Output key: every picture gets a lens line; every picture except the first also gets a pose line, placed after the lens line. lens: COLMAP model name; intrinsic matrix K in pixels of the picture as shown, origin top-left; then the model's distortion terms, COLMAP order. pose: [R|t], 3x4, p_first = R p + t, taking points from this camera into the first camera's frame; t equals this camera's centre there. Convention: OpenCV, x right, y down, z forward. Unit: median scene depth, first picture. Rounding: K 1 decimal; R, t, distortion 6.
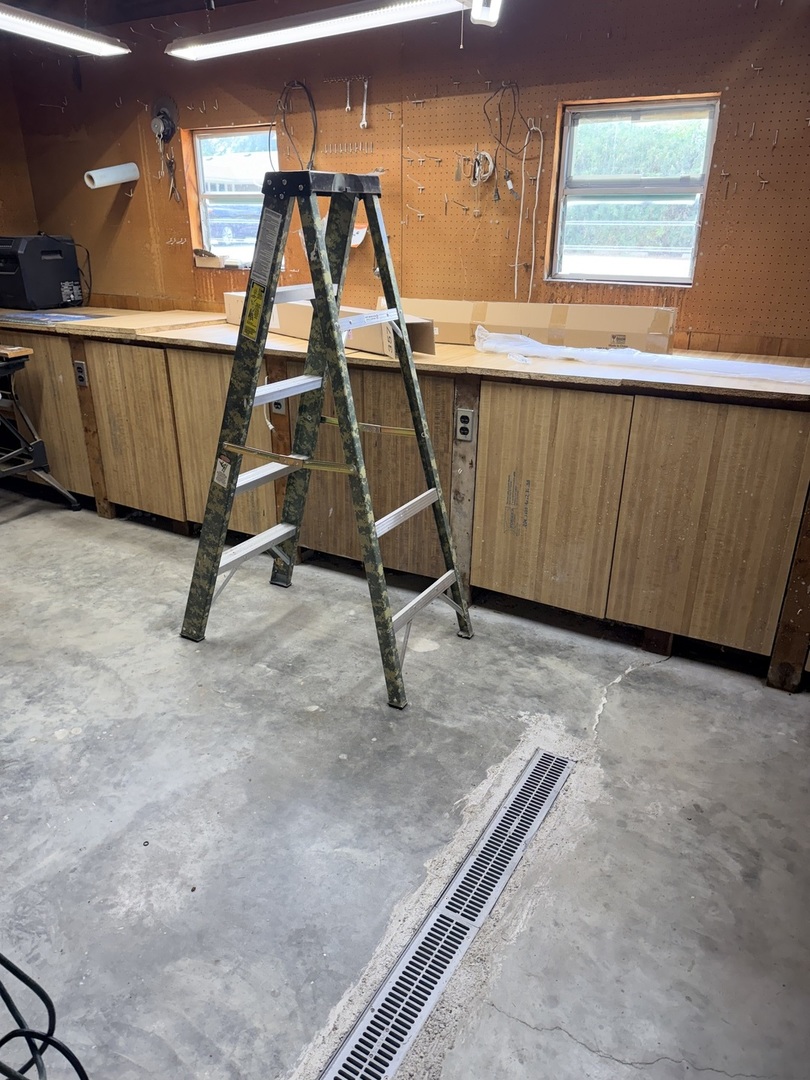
lens RADIAL K [[762.5, 0, 405.0], [0, 762.5, 540.0], [0, 0, 1]] dist [0.081608, -0.107709]
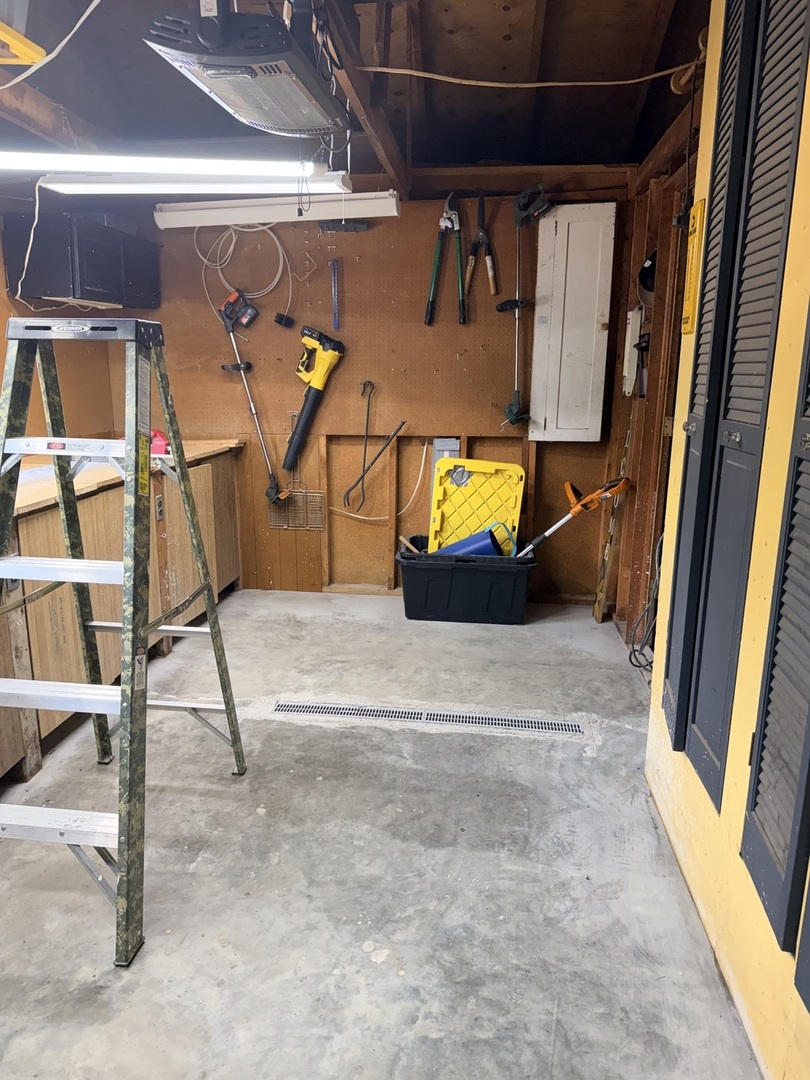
lens RADIAL K [[762.5, 0, 405.0], [0, 762.5, 540.0], [0, 0, 1]] dist [0.081608, -0.107709]
pose [[-0.404539, -0.212354, 0.889524, -1.094671], [0.335312, 0.870487, 0.360303, -0.427083], [-0.850831, 0.444025, -0.280941, 1.008107]]
